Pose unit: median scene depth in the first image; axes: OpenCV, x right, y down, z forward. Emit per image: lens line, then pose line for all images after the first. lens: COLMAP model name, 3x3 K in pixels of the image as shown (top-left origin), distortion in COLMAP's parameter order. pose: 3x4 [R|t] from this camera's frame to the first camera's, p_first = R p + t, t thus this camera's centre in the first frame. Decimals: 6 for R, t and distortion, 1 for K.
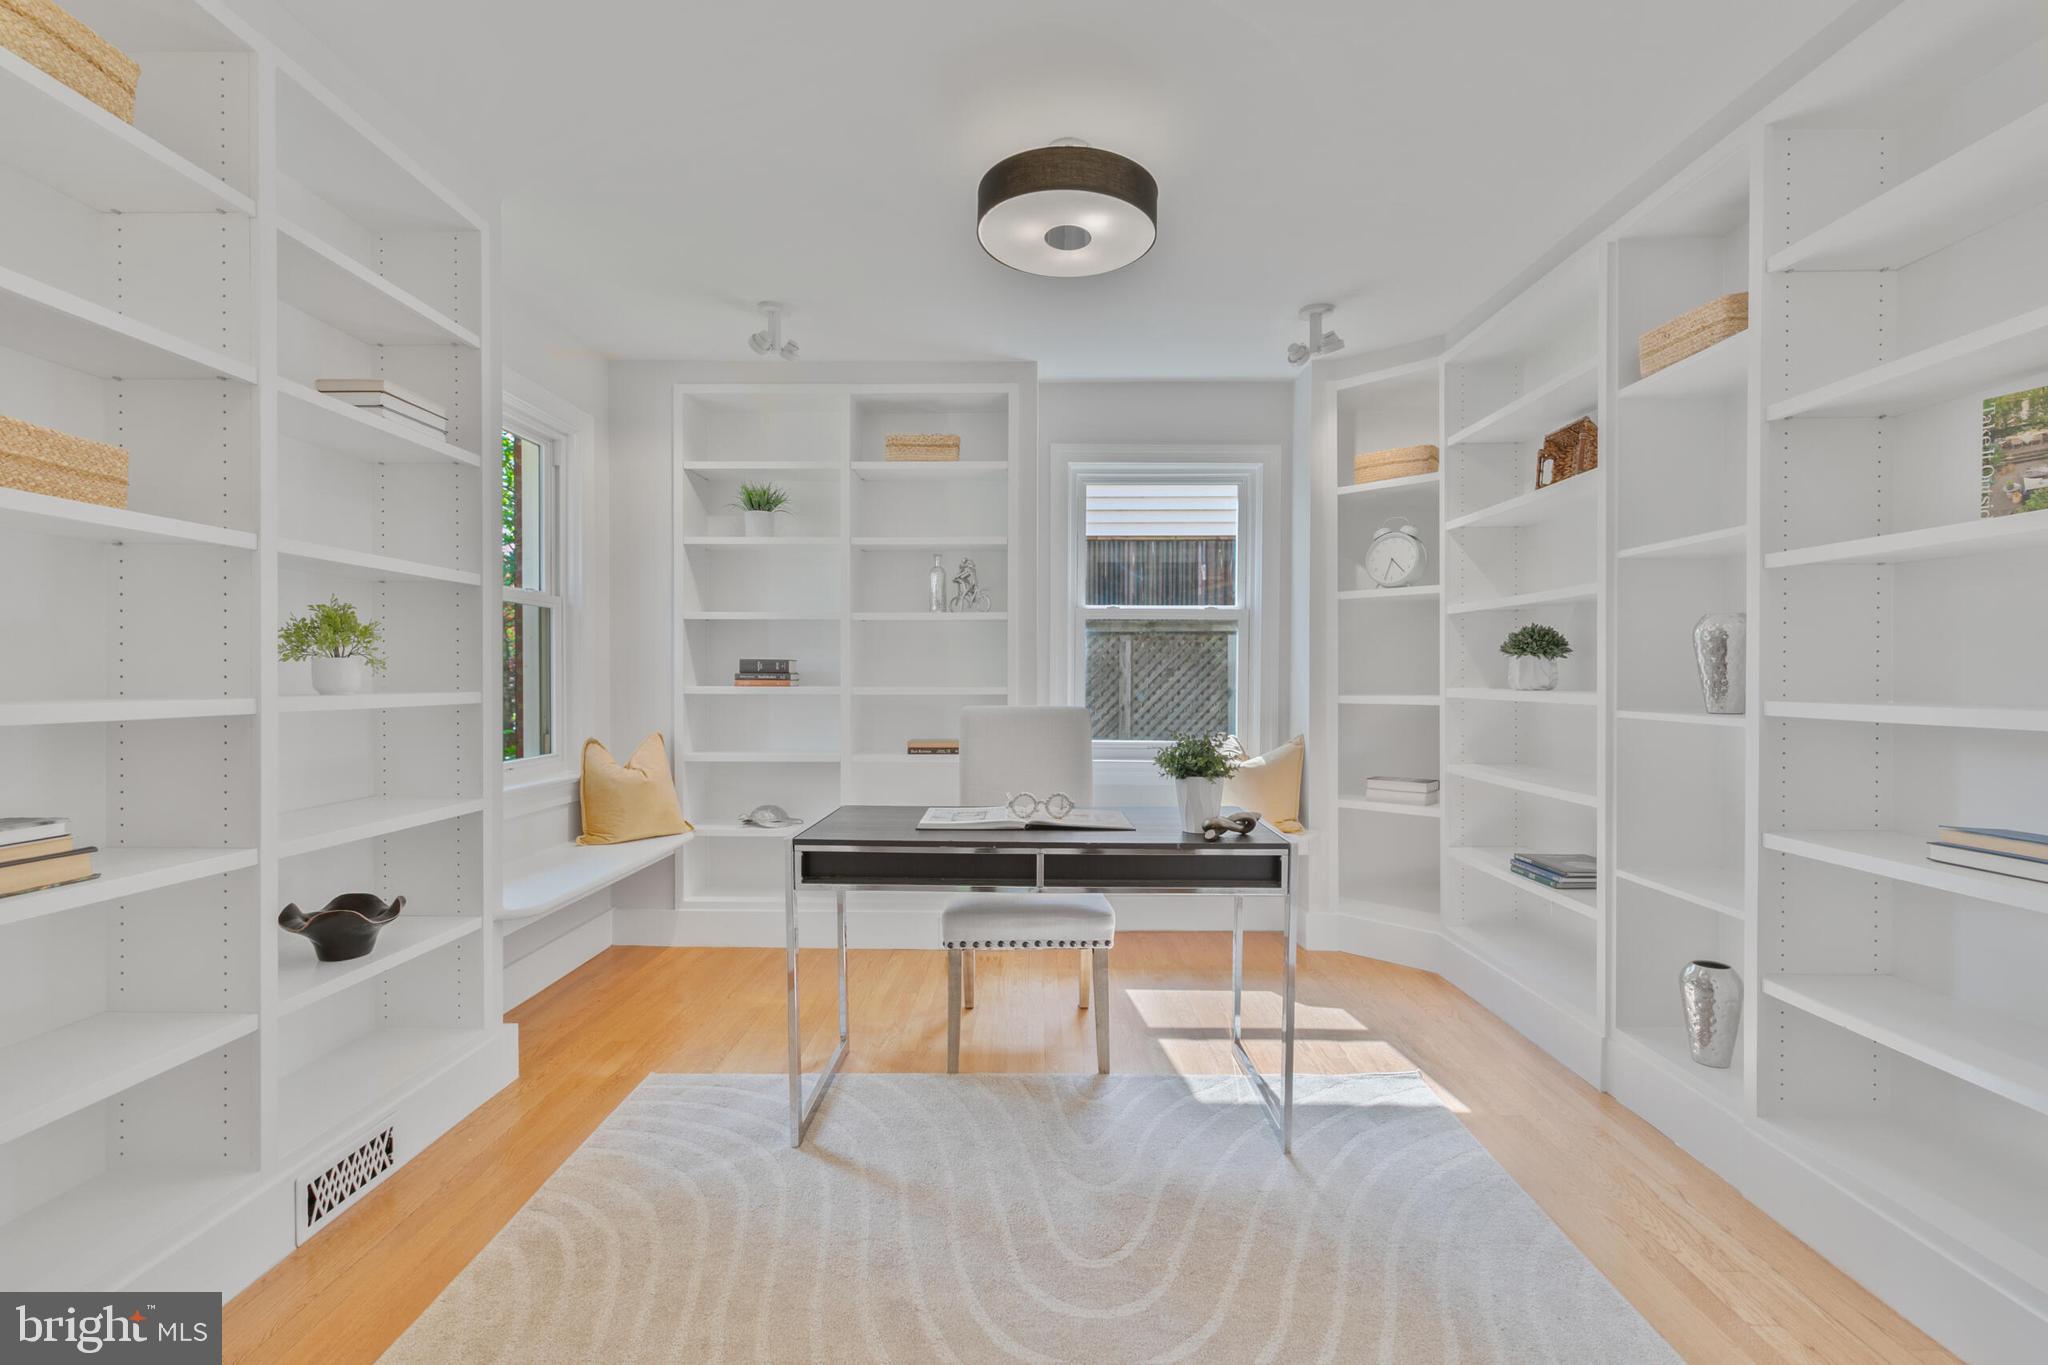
lens RADIAL K [[918.9, 0, 1021.1], [0, 918.9, 680.1], [0, 0, 1]] dist [0.009726, -0.001394]
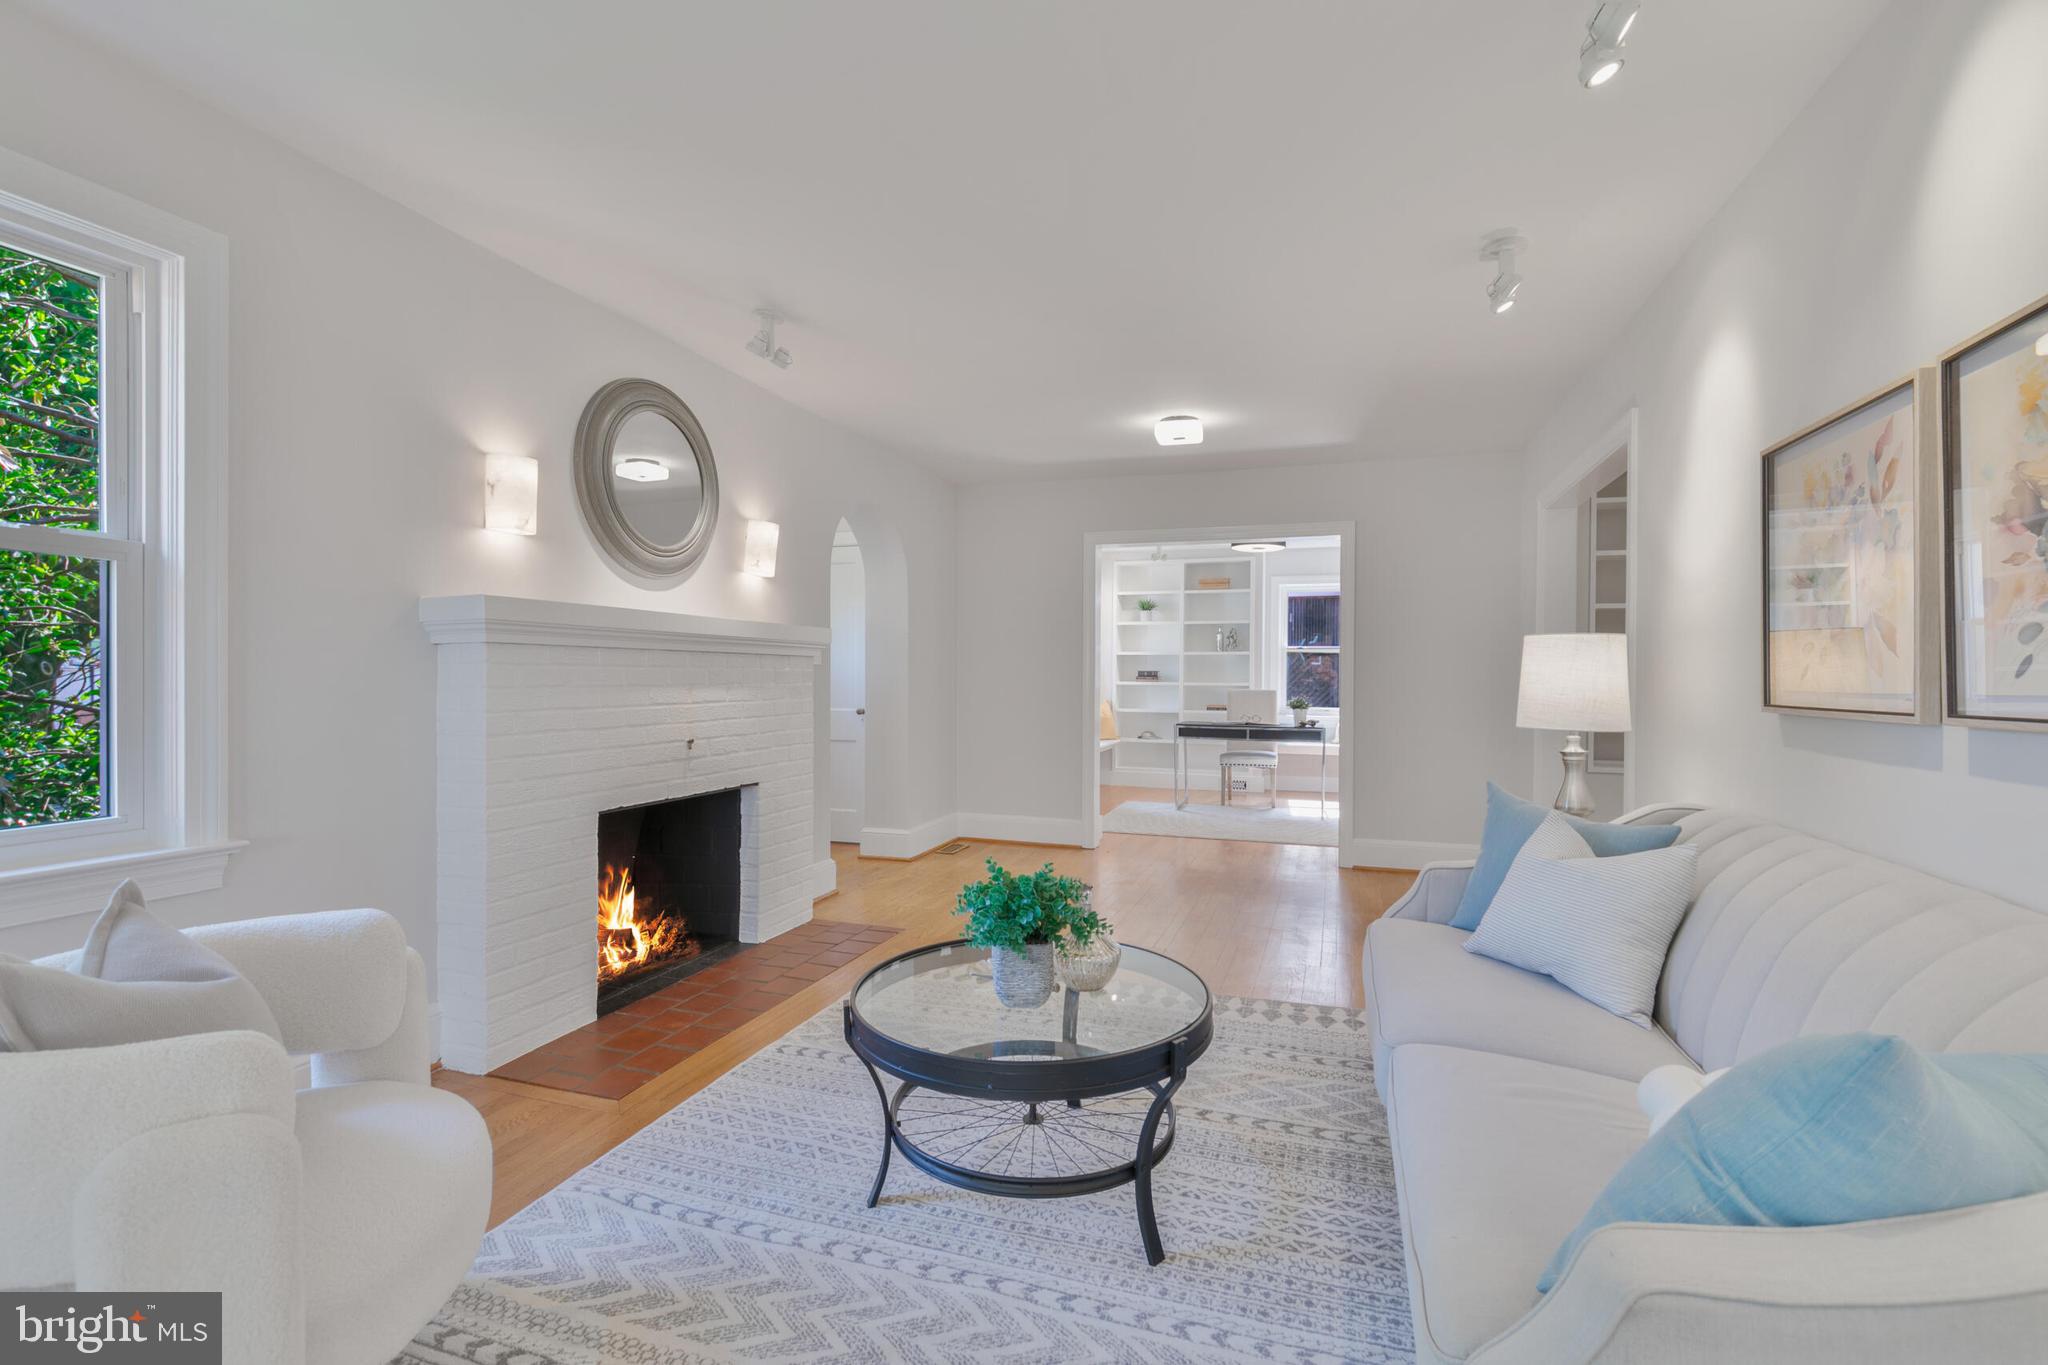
lens RADIAL K [[918.9, 0, 1014.9], [0, 918.9, 686.5], [0, 0, 1]] dist [0.009726, -0.001394]
pose [[0.948770, 0.007002, -0.315891, 0.163475], [-0.007089, 0.999974, 0.000873, 0.020254], [0.315889, 0.001411, 0.948795, -1.470141]]
